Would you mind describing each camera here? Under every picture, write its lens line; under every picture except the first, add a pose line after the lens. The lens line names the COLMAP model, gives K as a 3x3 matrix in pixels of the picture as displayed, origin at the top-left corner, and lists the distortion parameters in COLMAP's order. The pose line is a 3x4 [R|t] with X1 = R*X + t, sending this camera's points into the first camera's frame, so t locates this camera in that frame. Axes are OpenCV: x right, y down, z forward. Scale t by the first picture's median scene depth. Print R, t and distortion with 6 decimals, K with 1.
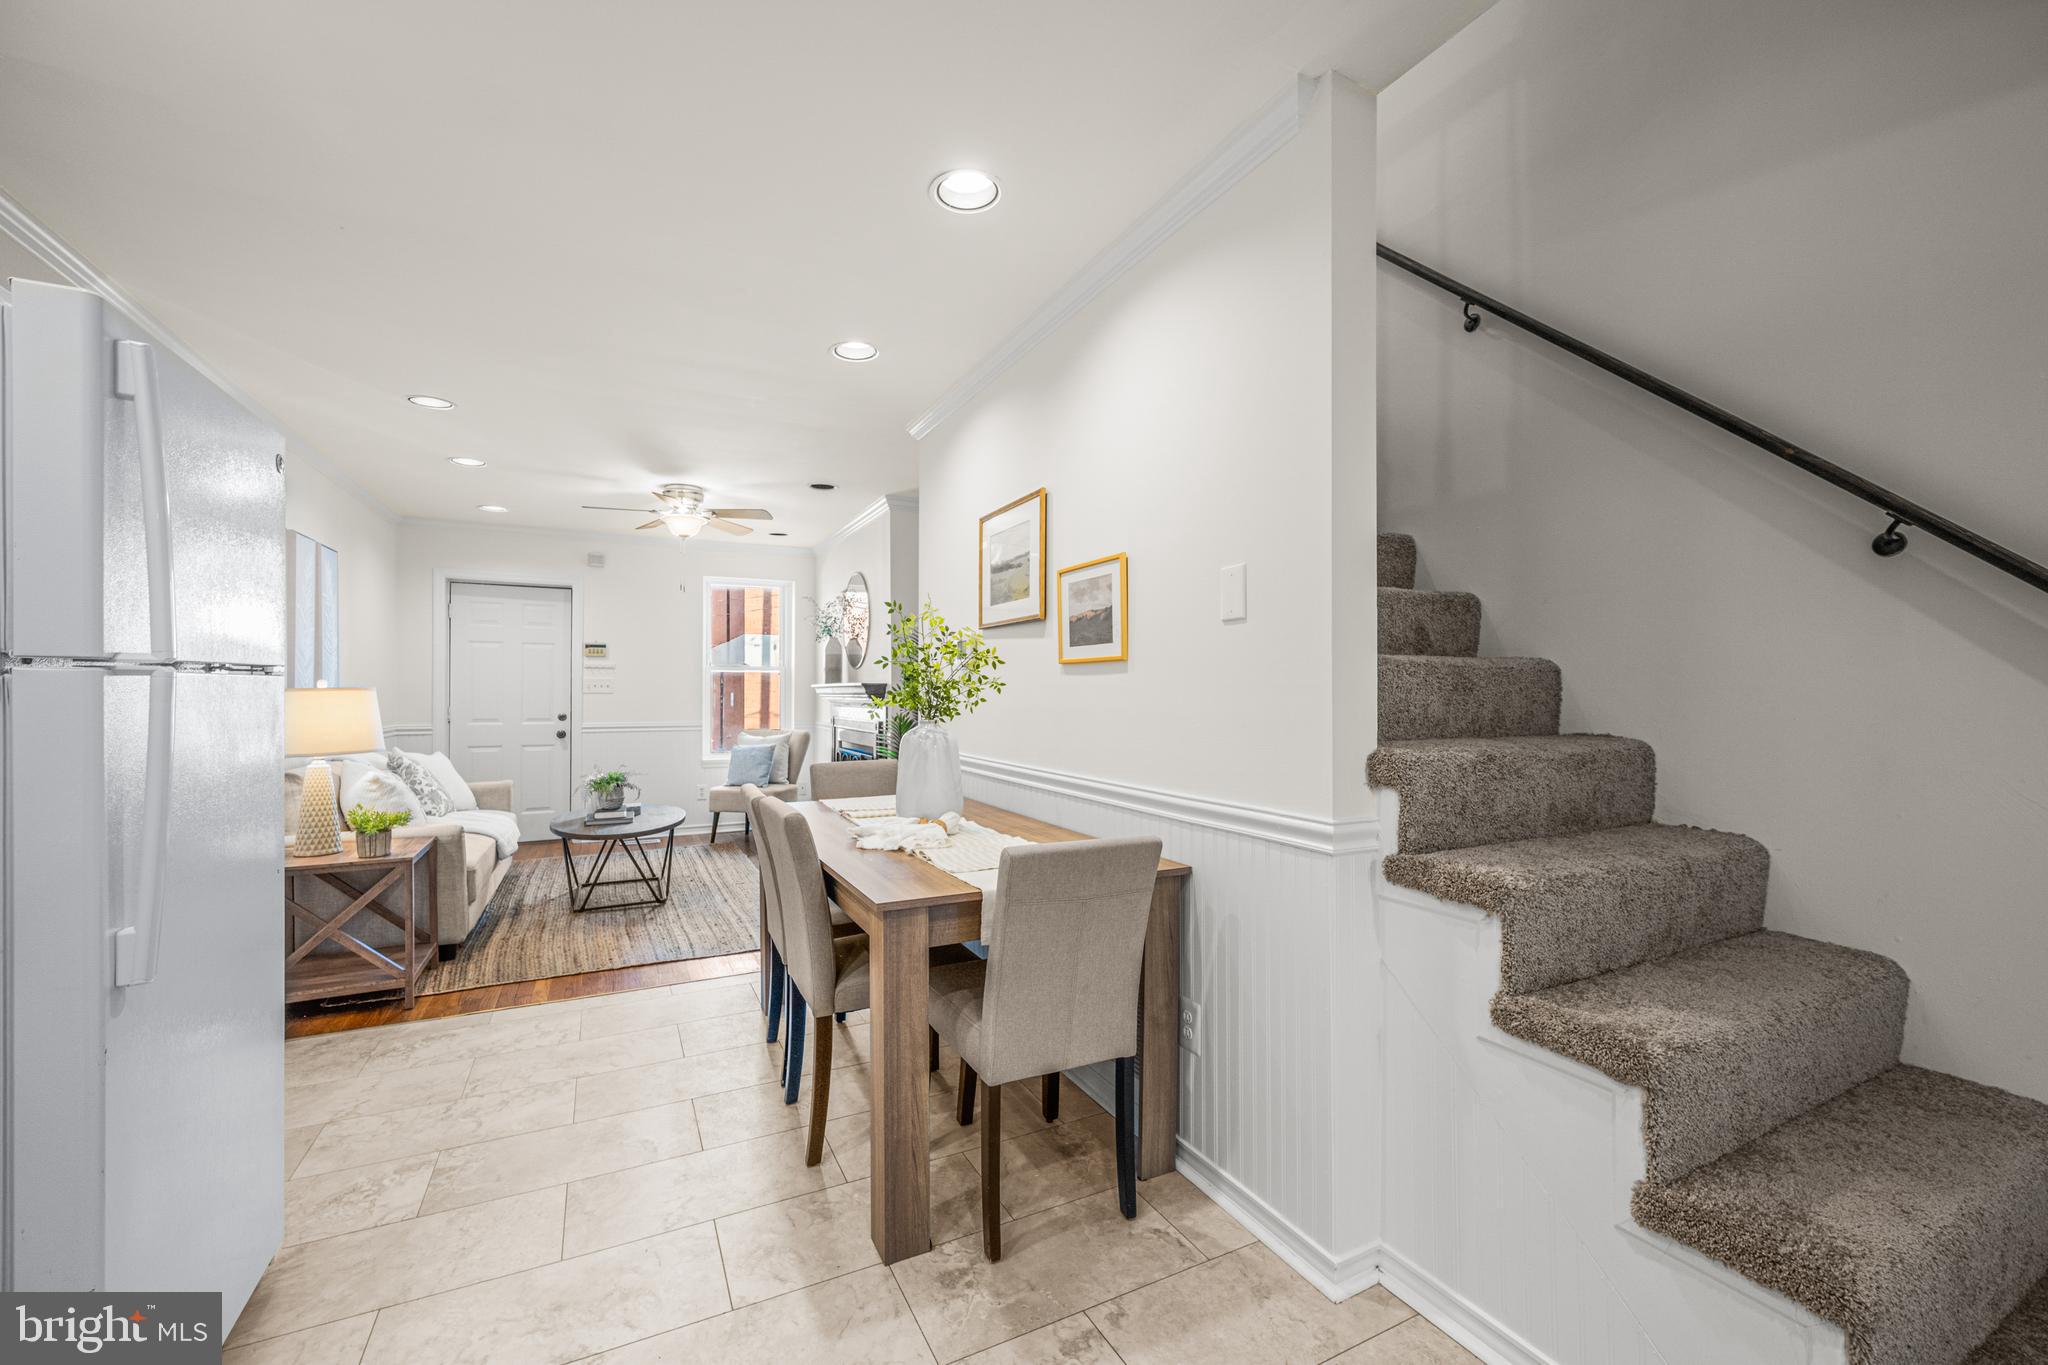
lens RADIAL K [[820.8, 0, 1020.0], [0, 820.8, 690.0], [0, 0, 1]] dist [-0.000340, -0.000116]
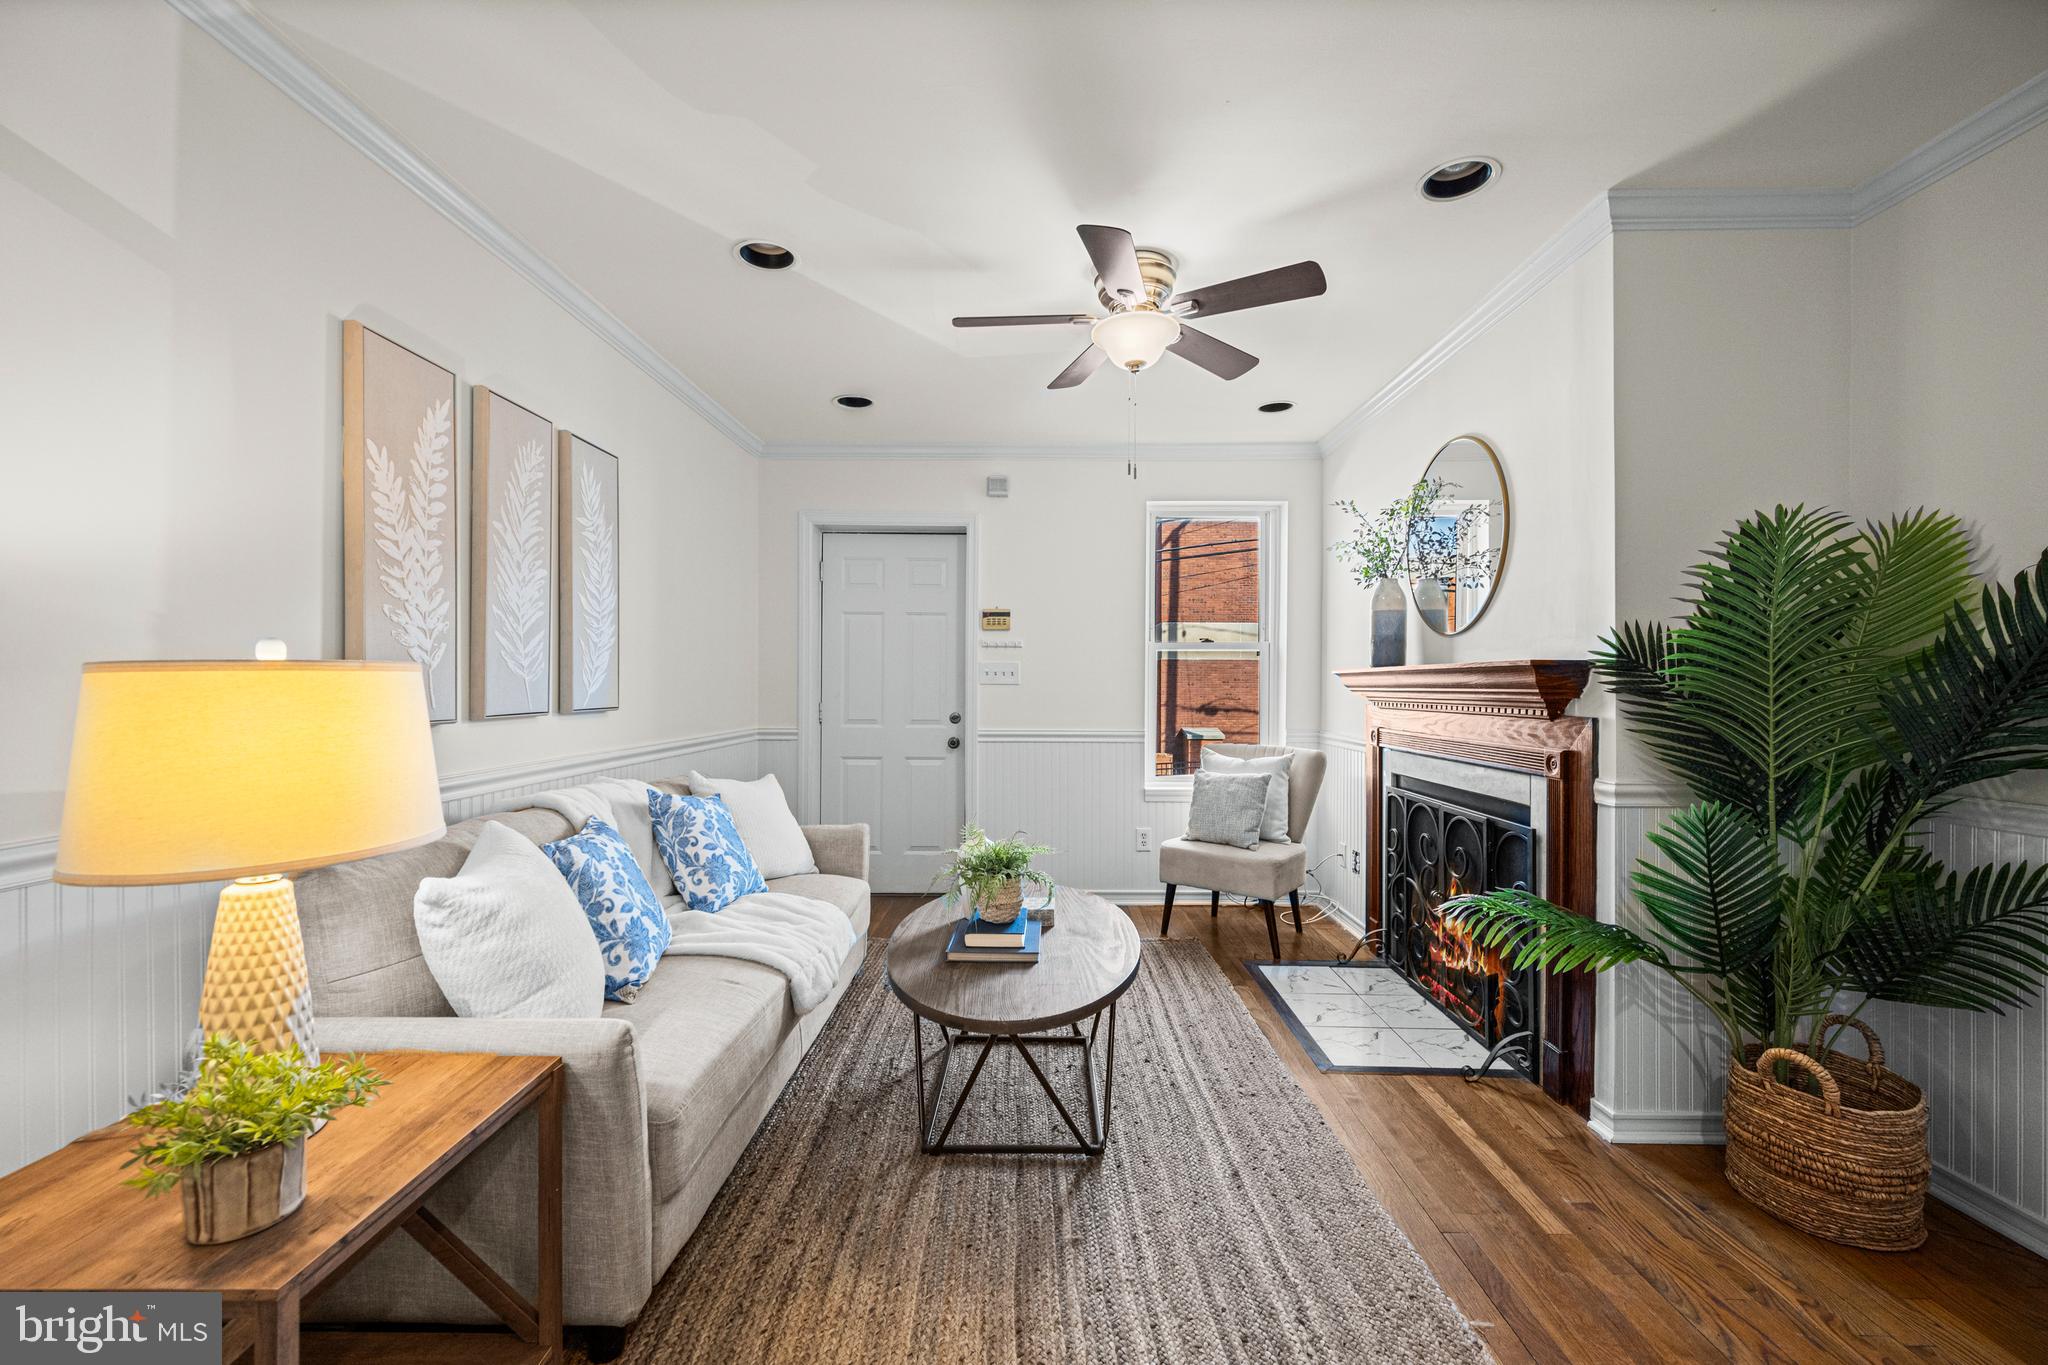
lens RADIAL K [[813.5, 0, 1022.3], [0, 813.5, 686.5], [0, 0, 1]] dist [0.000286, -0.000388]
pose [[0.887304, 0.003000, -0.461175, -0.208766], [-0.000962, 0.999989, 0.004653, 0.002964], [0.461184, -0.003685, 0.887297, 0.458589]]
